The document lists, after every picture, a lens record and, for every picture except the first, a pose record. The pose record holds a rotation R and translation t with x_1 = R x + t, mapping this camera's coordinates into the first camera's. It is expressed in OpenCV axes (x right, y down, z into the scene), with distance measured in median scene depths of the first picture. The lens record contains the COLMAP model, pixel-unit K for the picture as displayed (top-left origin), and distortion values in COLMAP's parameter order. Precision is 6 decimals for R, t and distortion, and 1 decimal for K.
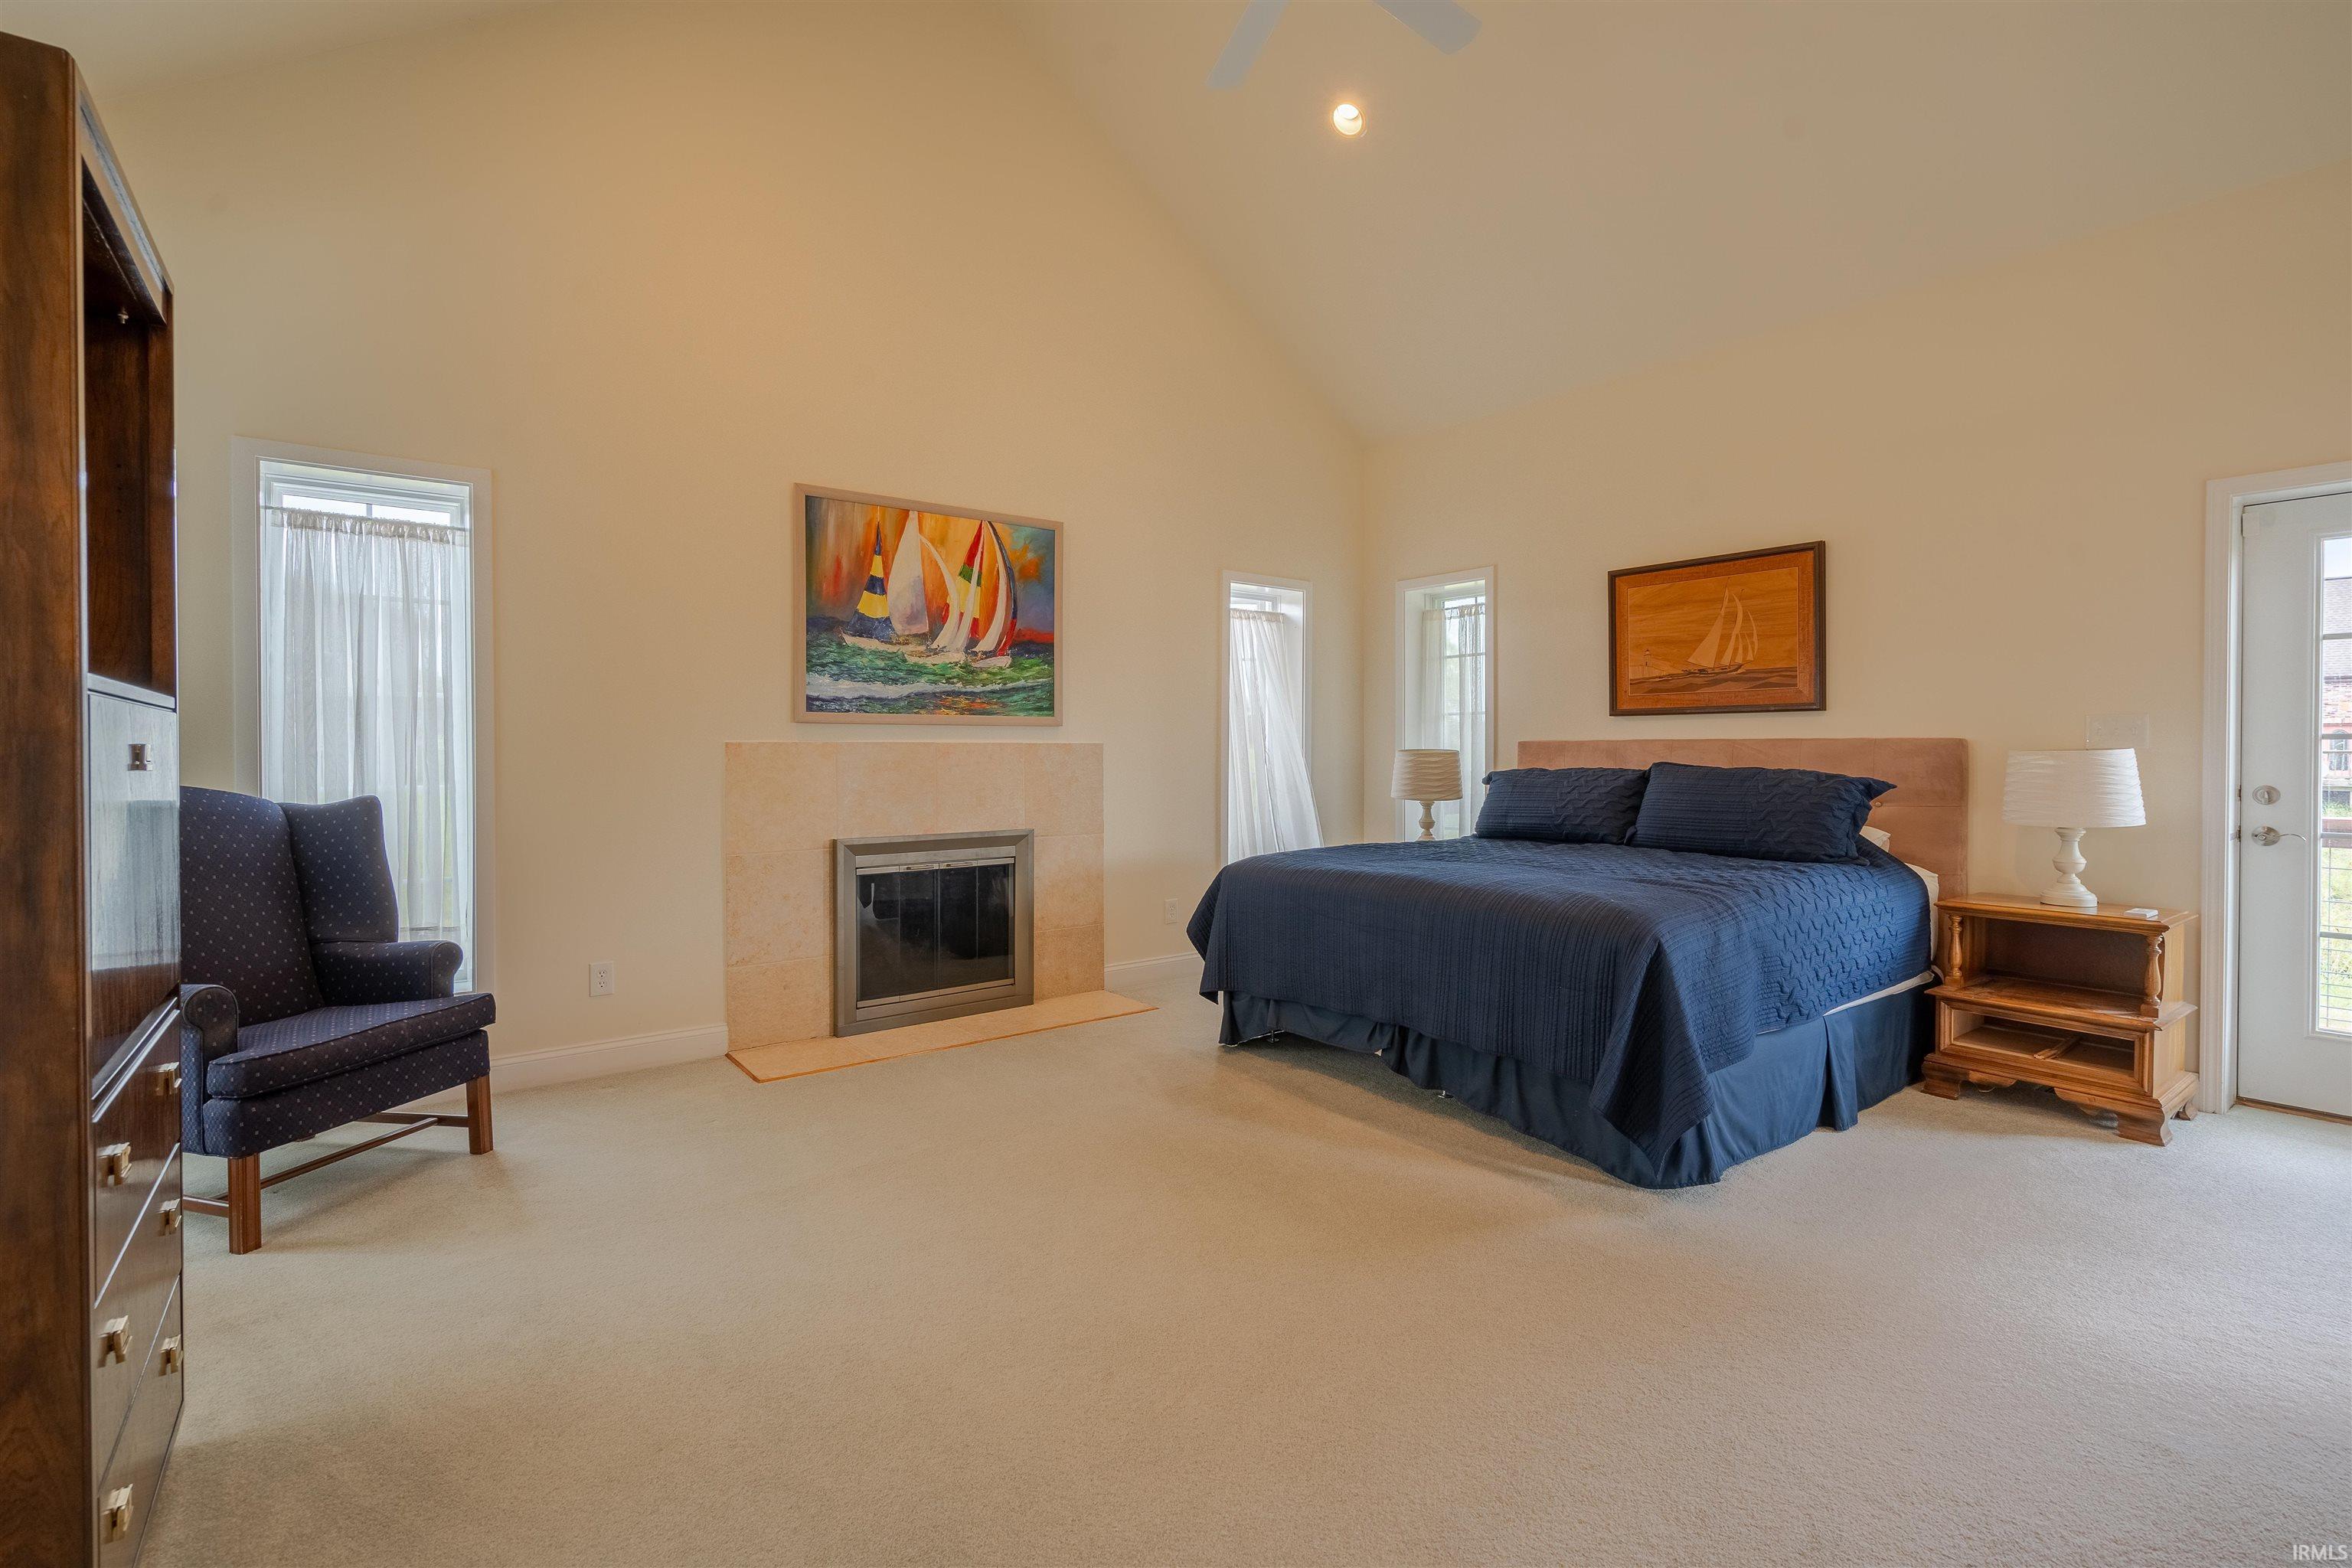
lens RADIAL K [[1075.0, 0, 1171.2], [0, 1075.0, 755.1], [0, 0, 1]] dist [0.002522, 0.000712]
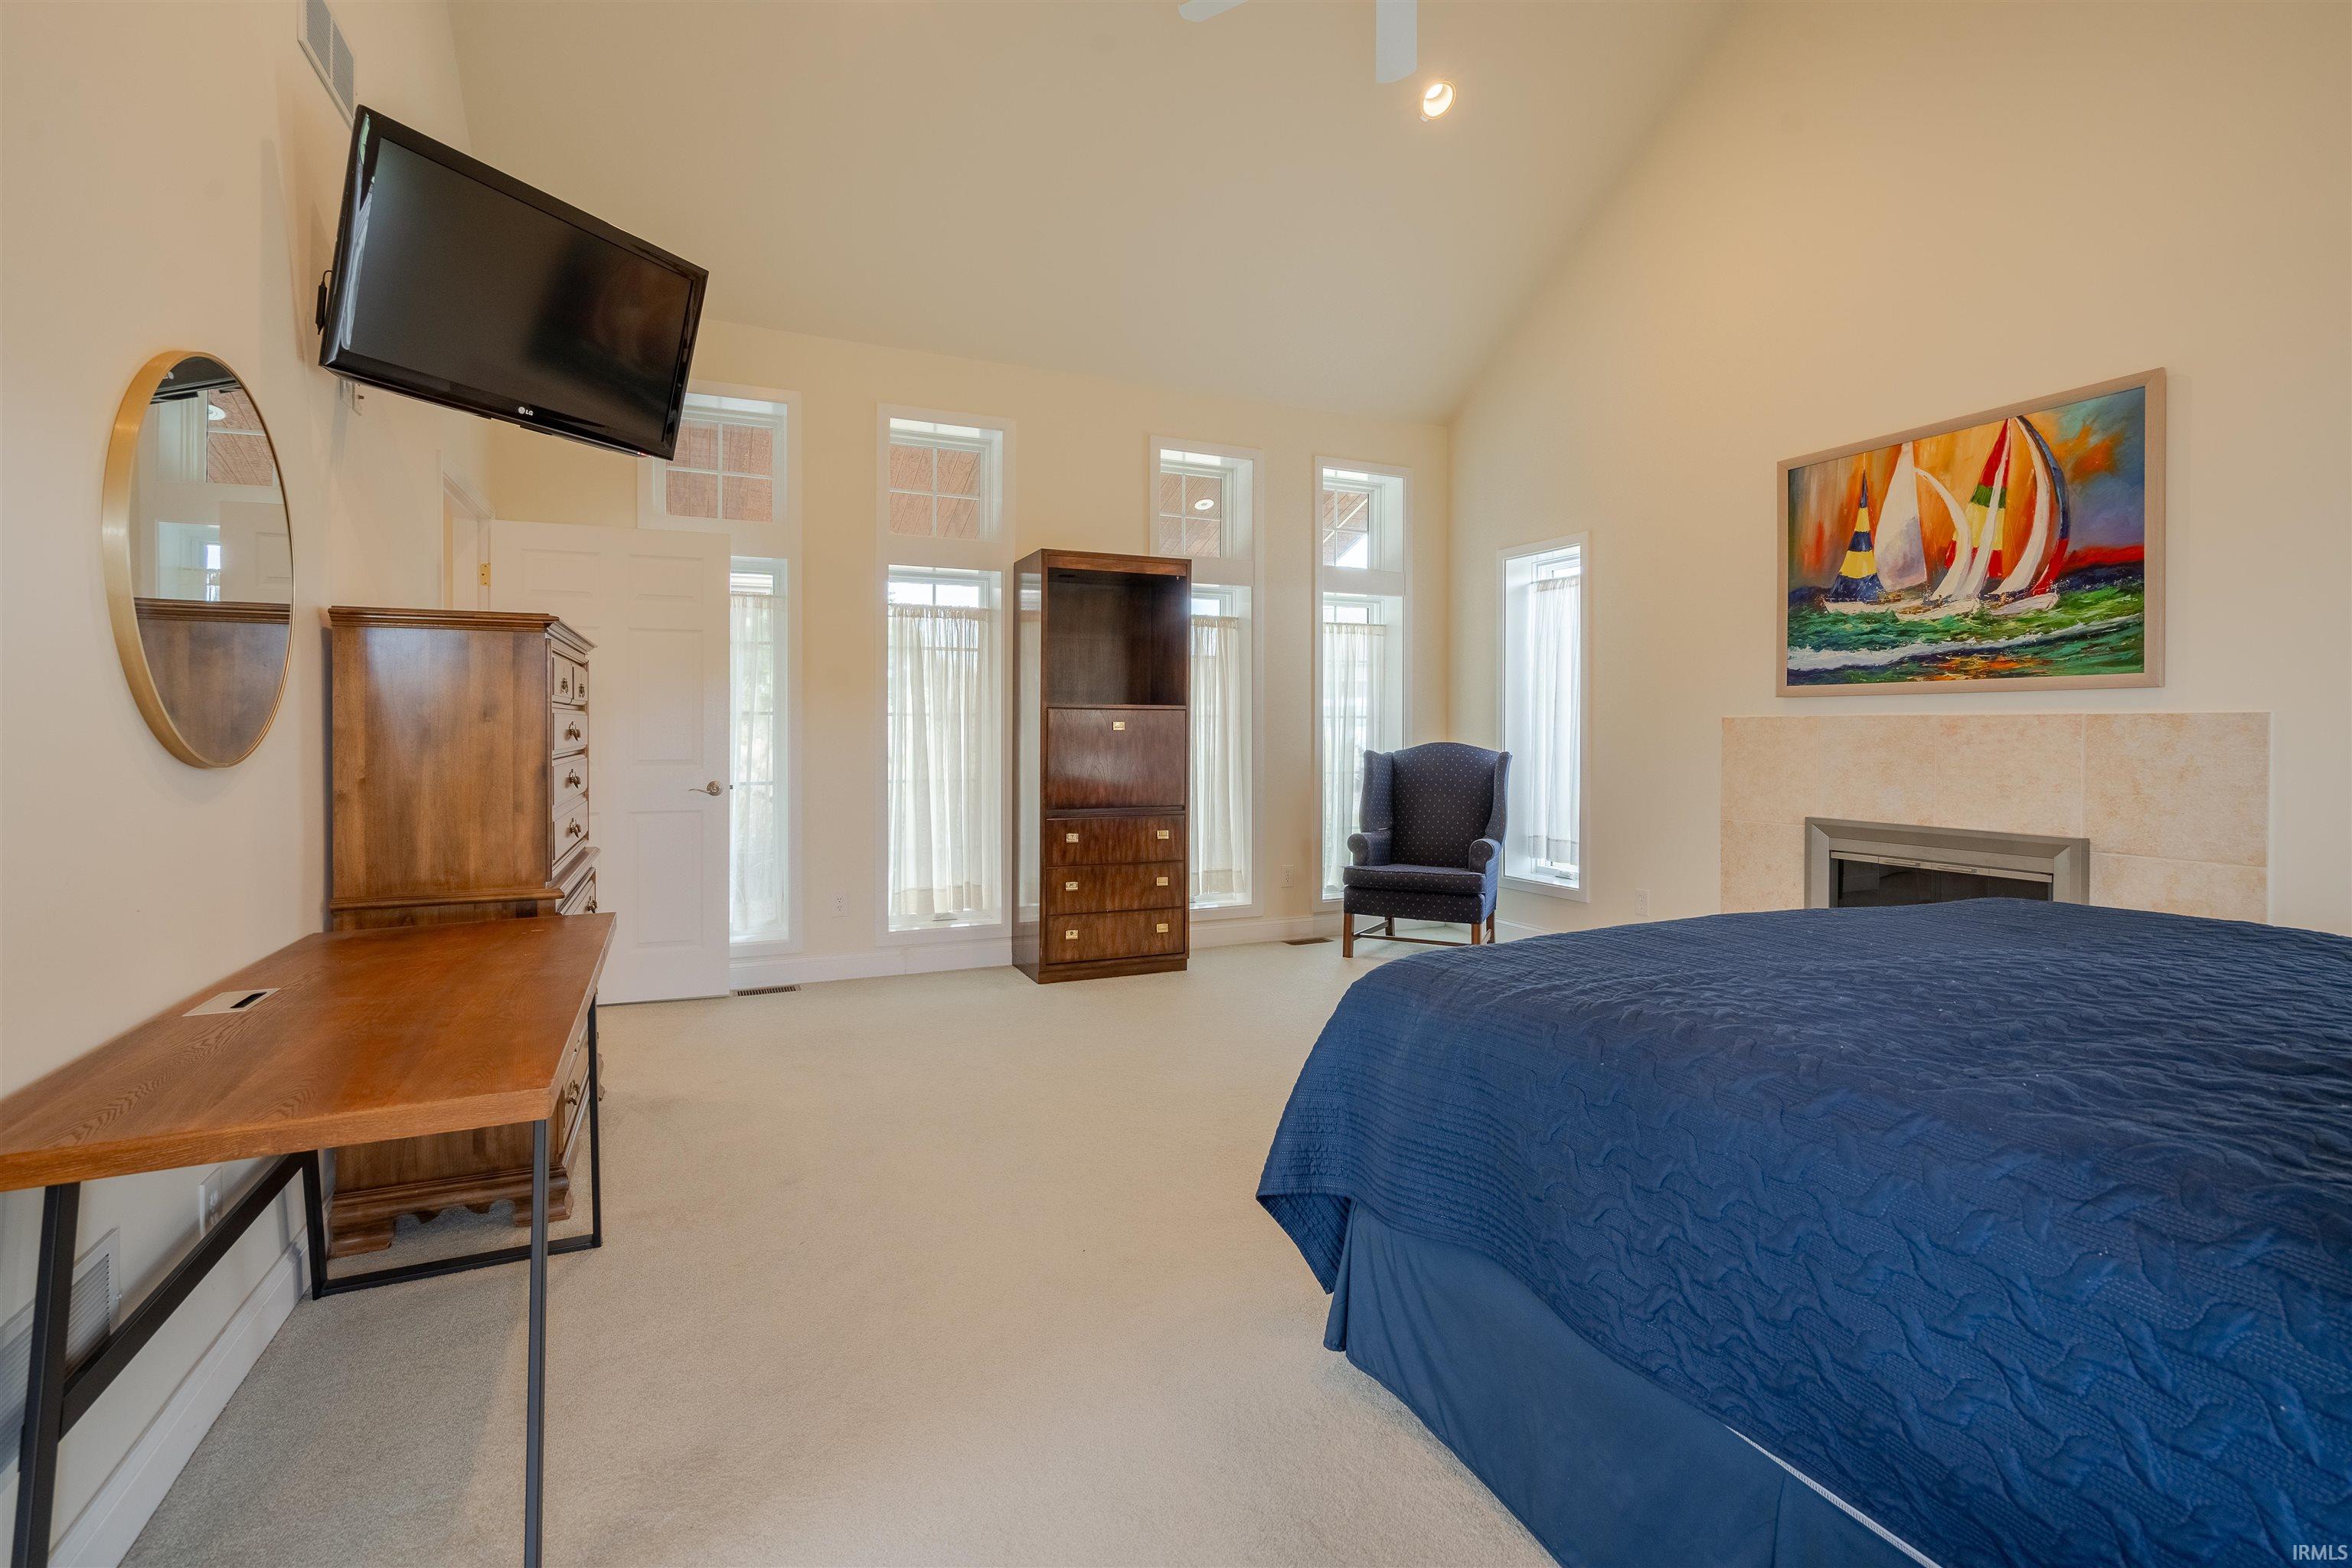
lens RADIAL K [[1075.0, 0, 1171.2], [0, 1075.0, 755.1], [0, 0, 1]] dist [0.002522, 0.000712]
pose [[-0.235331, 0.024215, -0.971614, 0.716037], [-0.009836, 0.999579, 0.027294, 0.002334], [0.971865, 0.015980, -0.234994, 0.626067]]
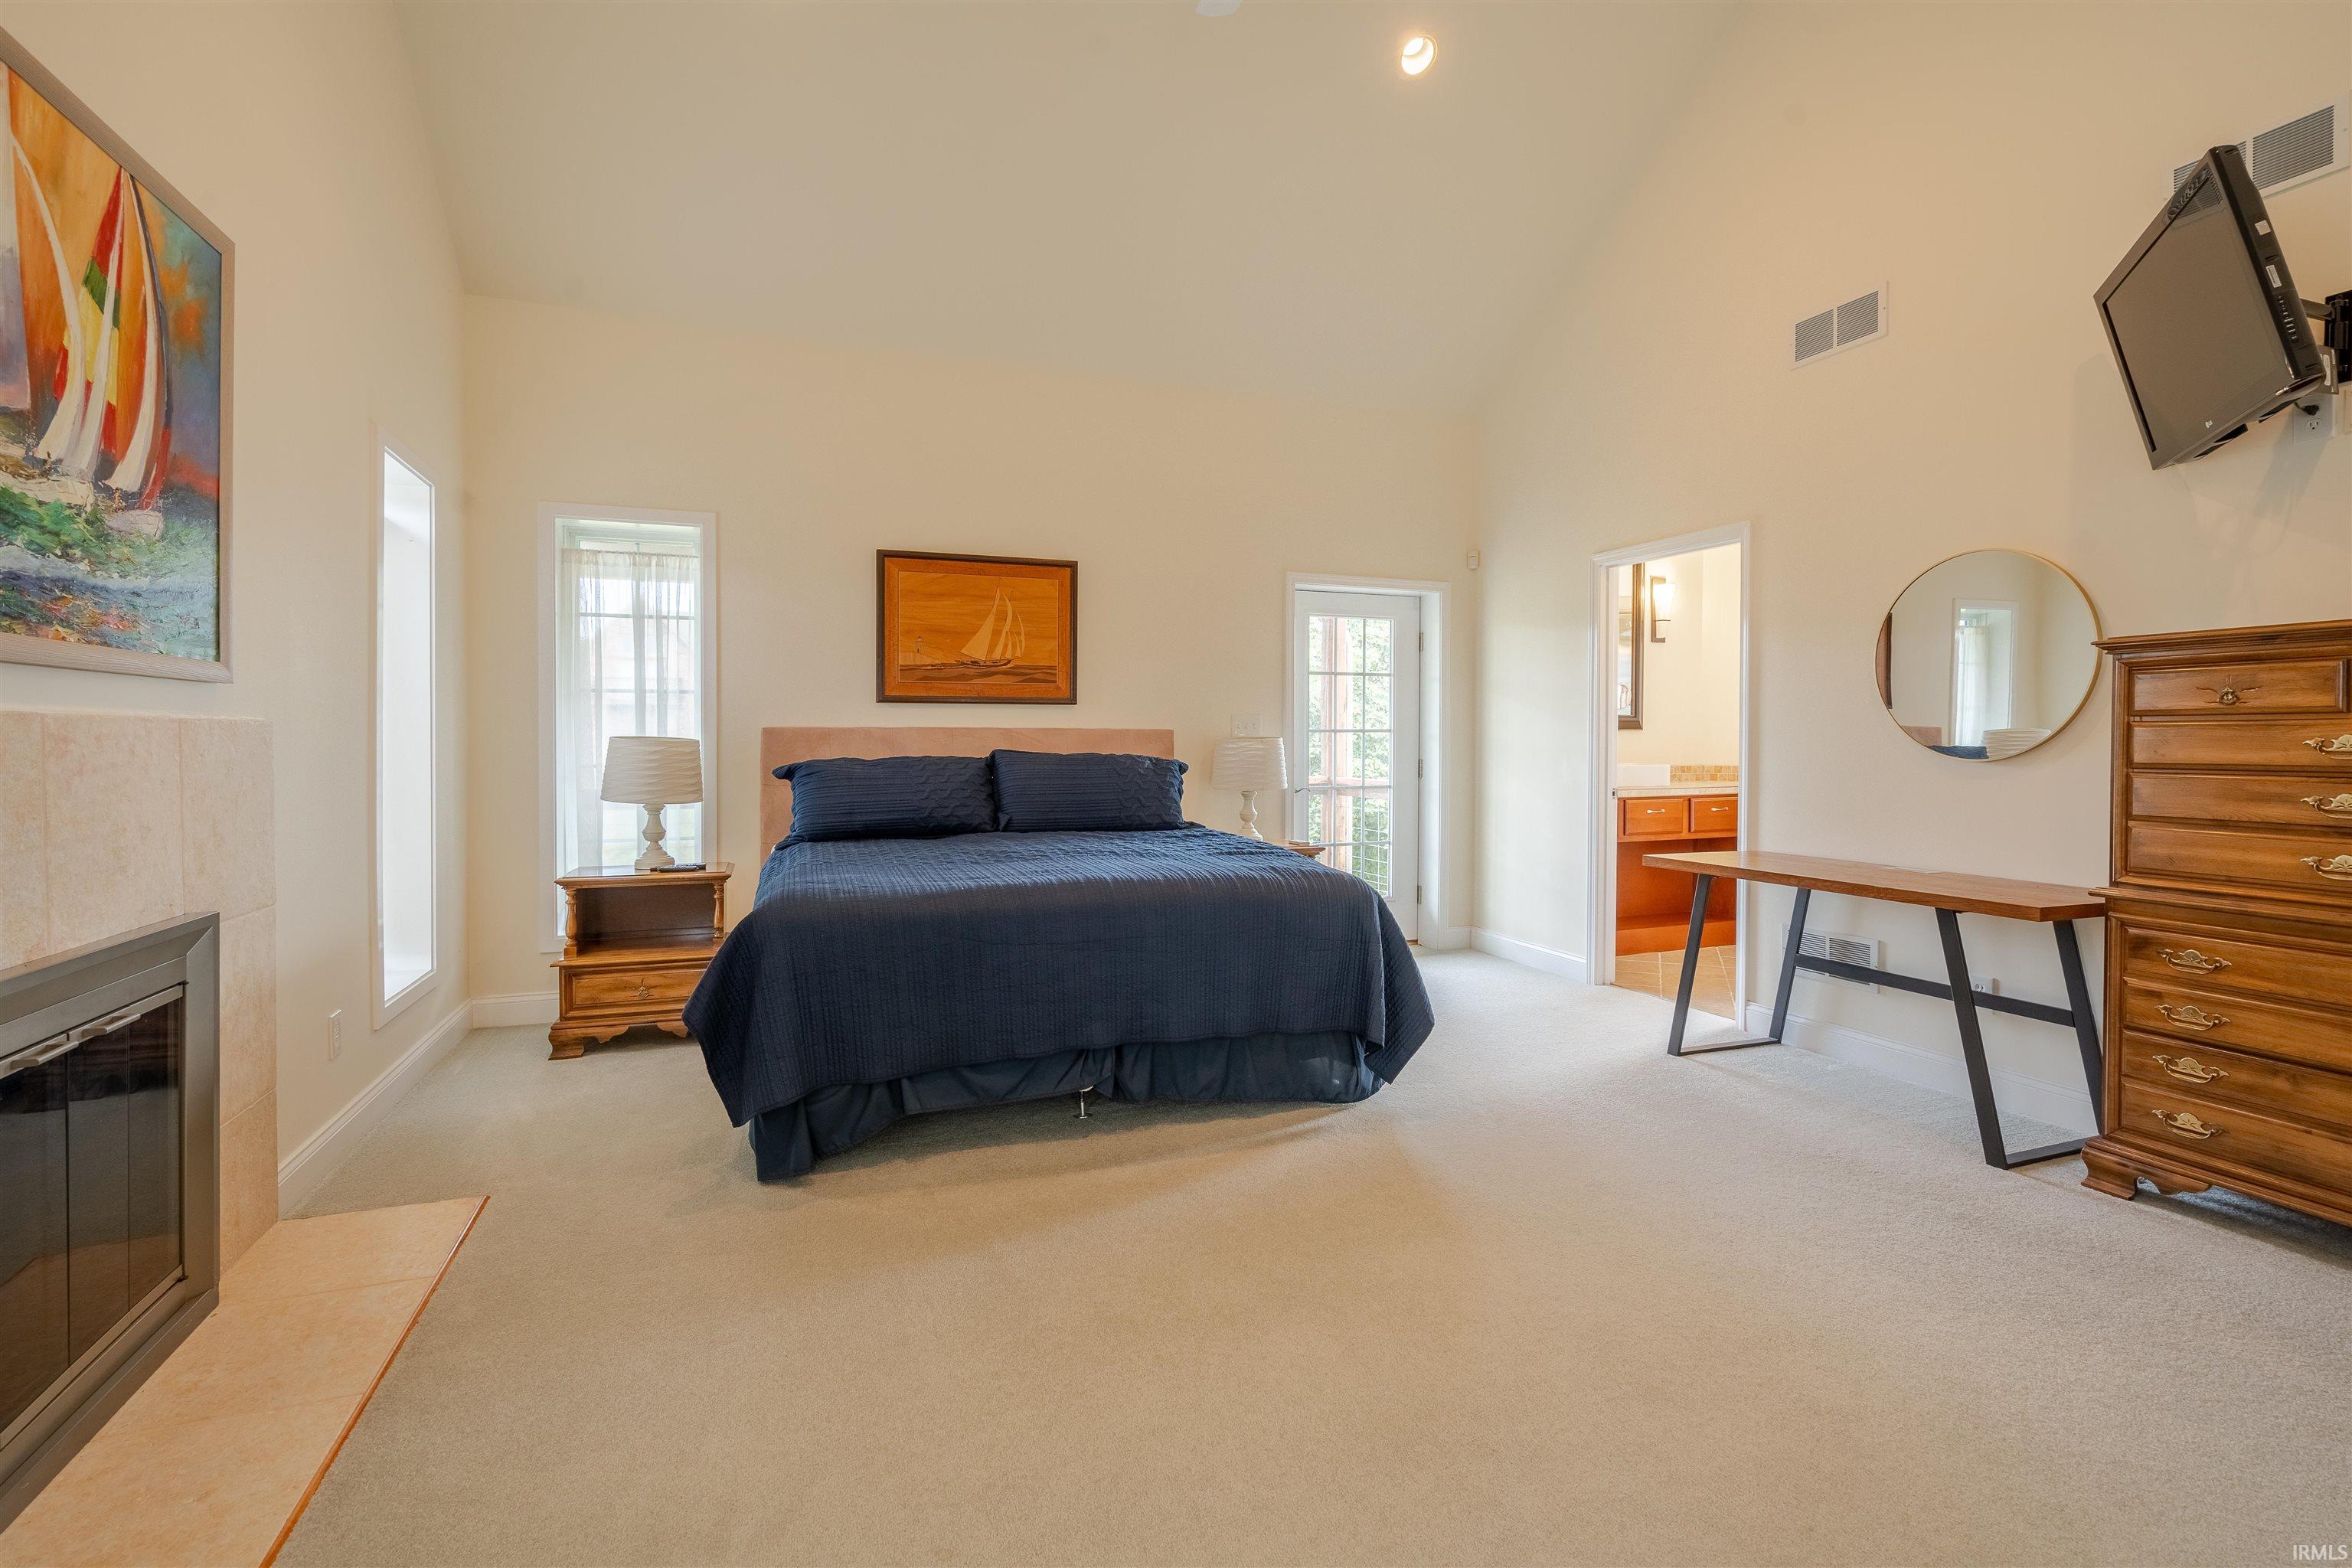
lens RADIAL K [[1075.0, 0, 1171.2], [0, 1075.0, 755.1], [0, 0, 1]] dist [0.002522, 0.000712]
pose [[0.290659, -0.012923, 0.956740, -0.462983], [0.005193, 0.999915, 0.011929, 0.000570], [-0.956813, 0.001501, 0.290701, 0.516320]]
